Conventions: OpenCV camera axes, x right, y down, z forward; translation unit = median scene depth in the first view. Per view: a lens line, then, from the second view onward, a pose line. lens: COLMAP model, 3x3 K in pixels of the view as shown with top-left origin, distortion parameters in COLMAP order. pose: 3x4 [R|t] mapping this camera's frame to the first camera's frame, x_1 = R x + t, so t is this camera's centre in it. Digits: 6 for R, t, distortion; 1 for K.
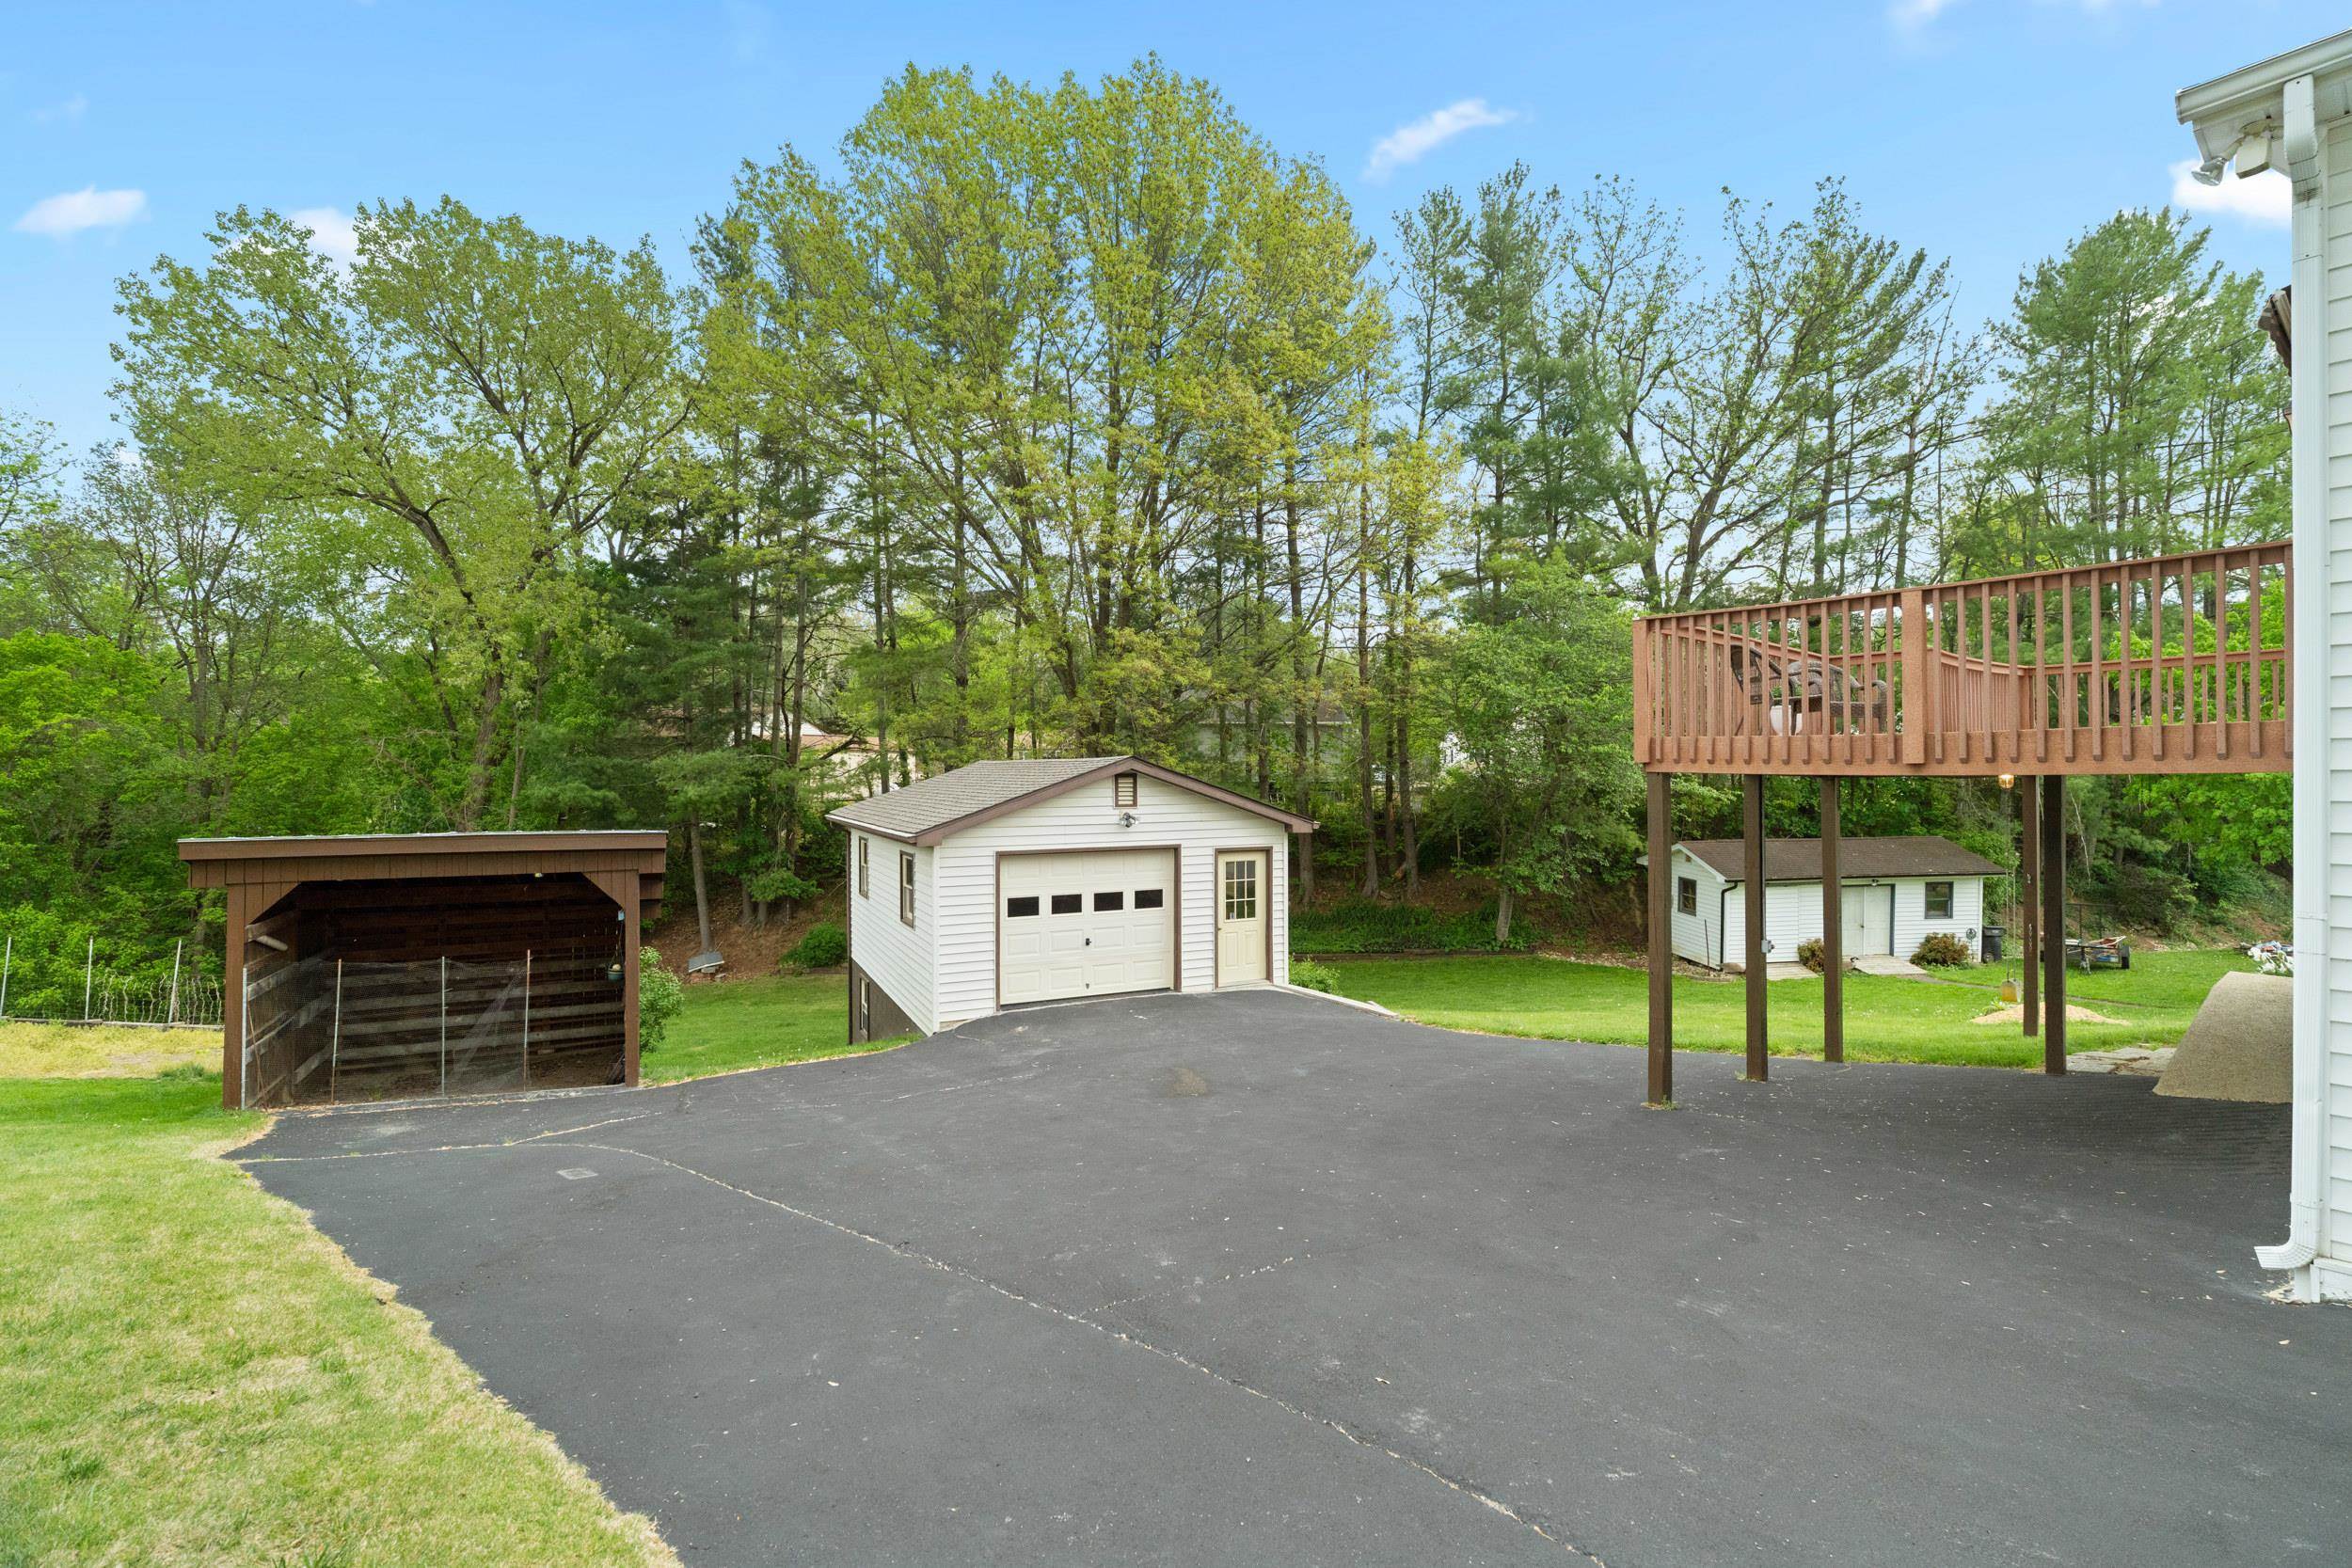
lens RADIAL K [[1041.0, 0, 1202.7], [0, 1041.0, 769.5], [0, 0, 1]] dist [-0.003127, 0.000202]
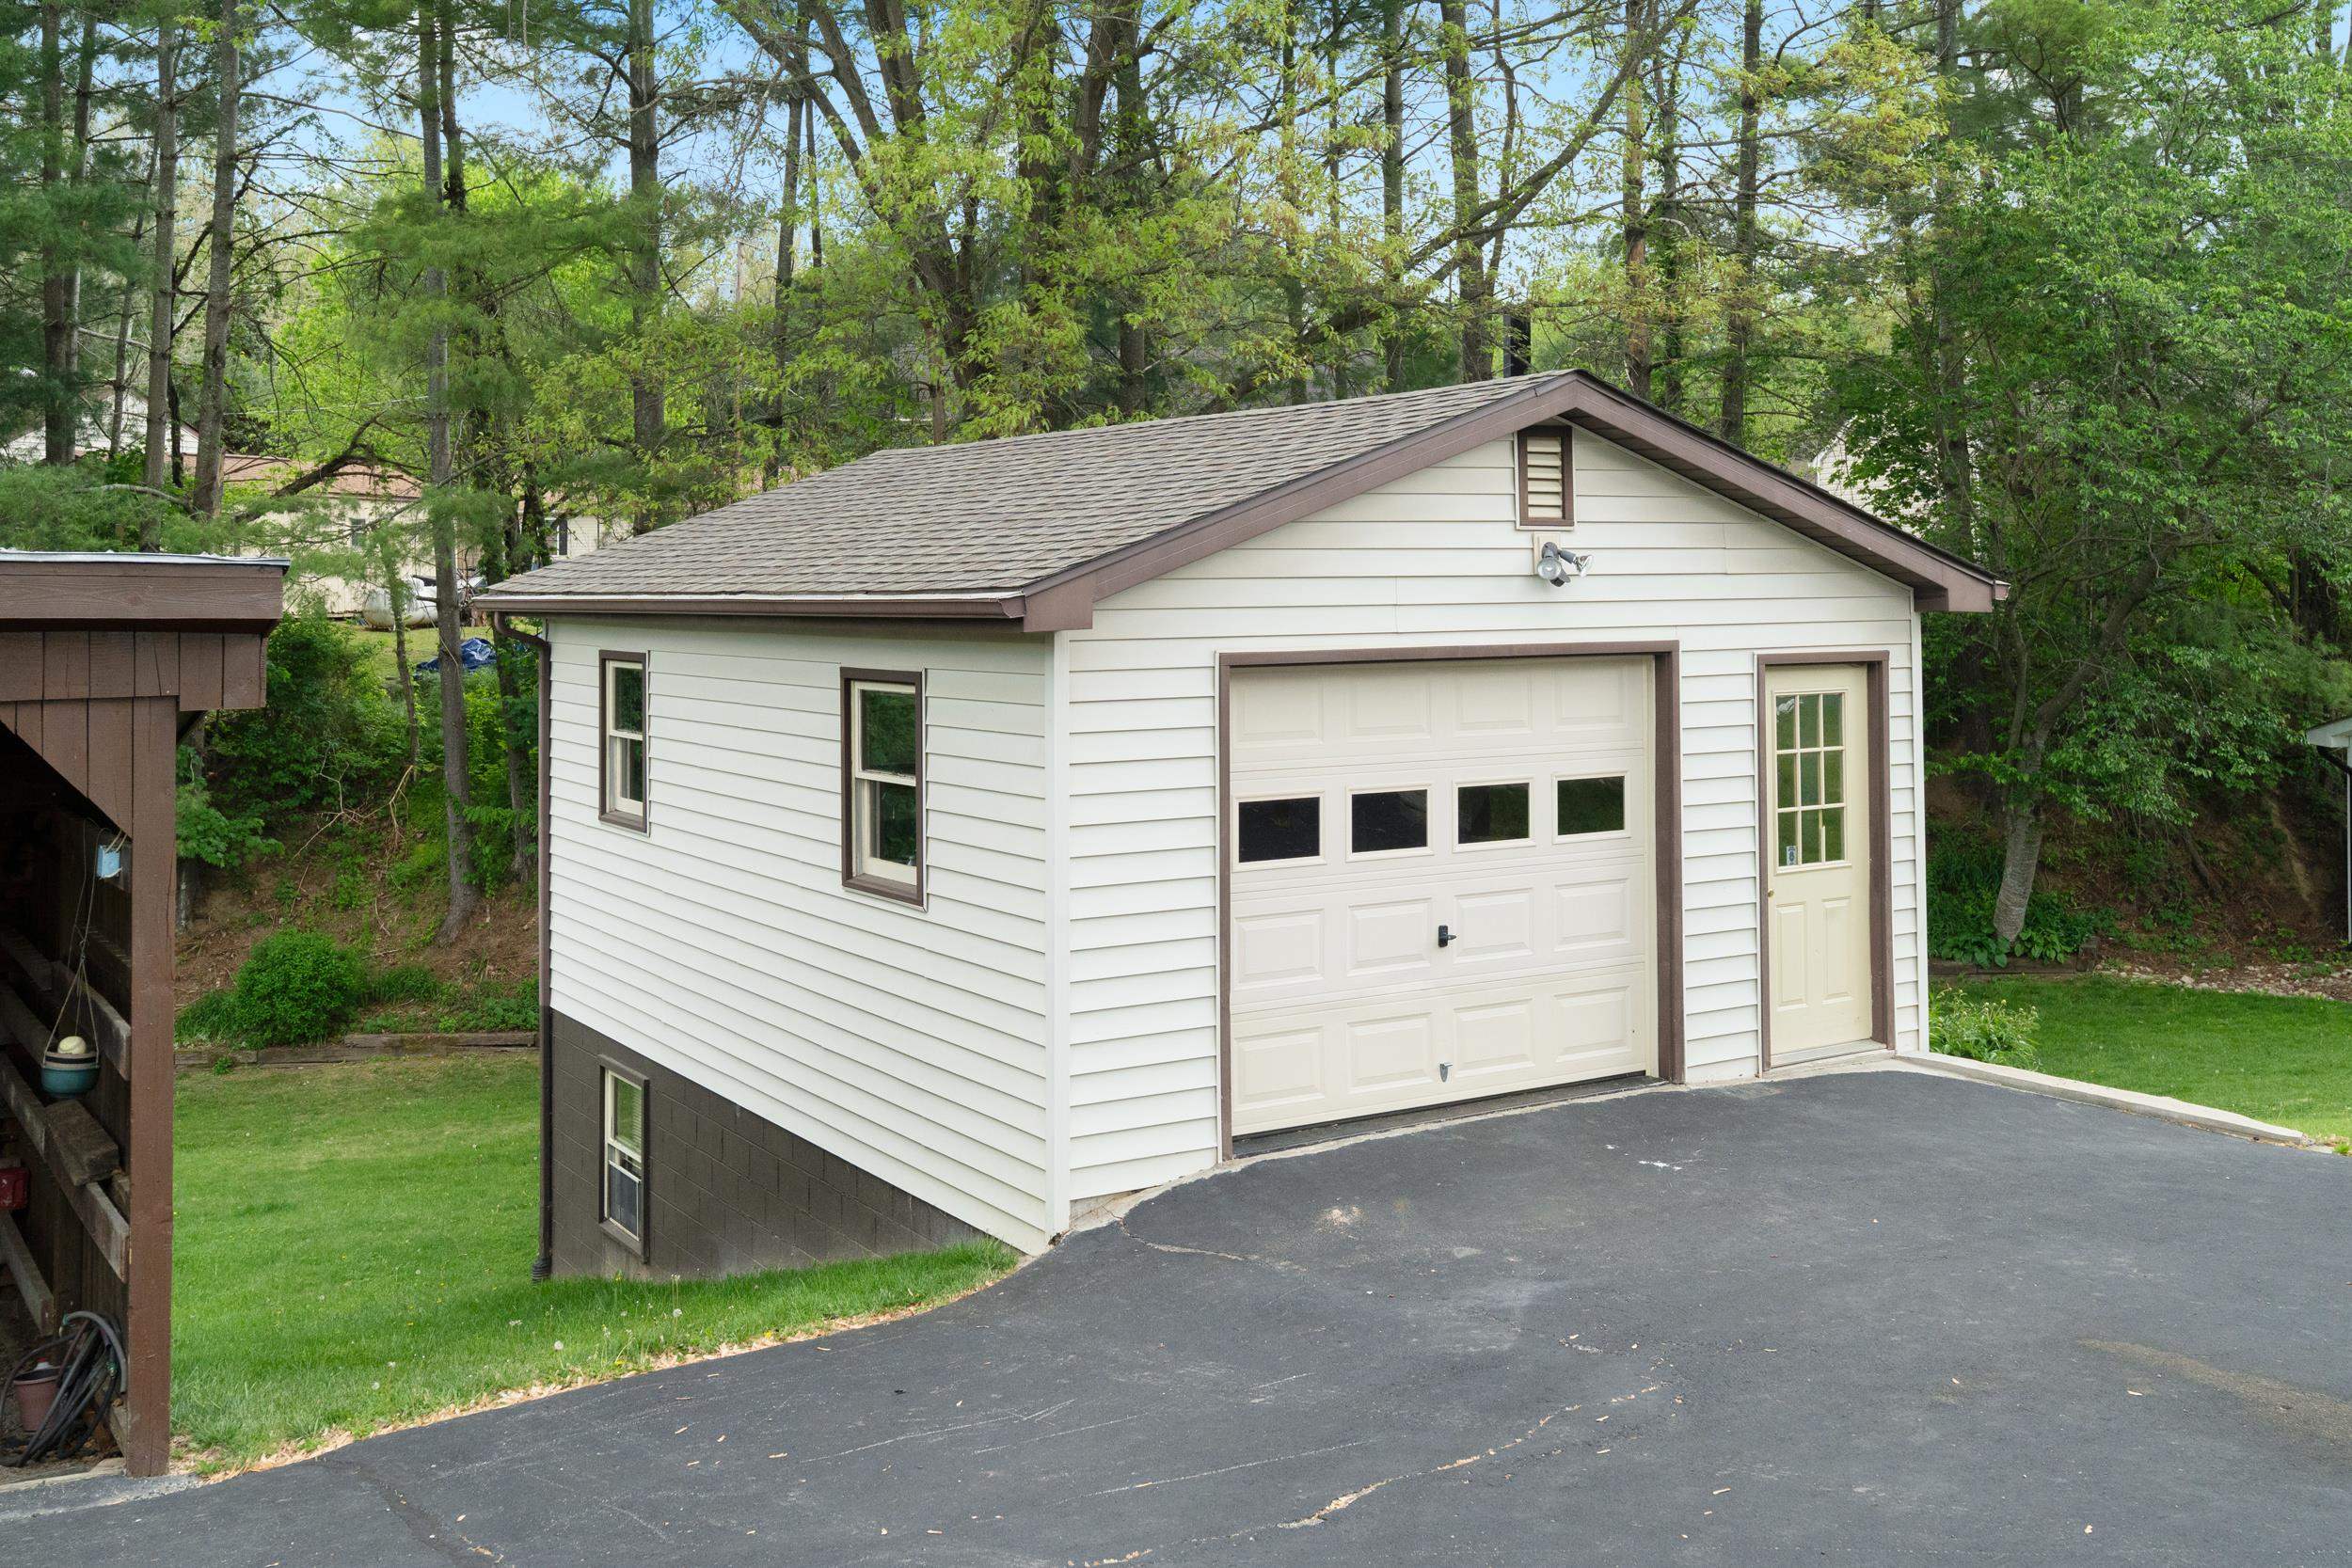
lens RADIAL K [[2329.6, 0, 1169.2], [0, 2329.6, 509.7], [0, 0, 1]] dist [0.005223, -0.006979]
pose [[0.996175, -0.005978, 0.087175, -0.250043], [0.008817, 0.999442, -0.032214, 0.052081], [-0.086933, 0.032860, 0.995672, 0.262021]]
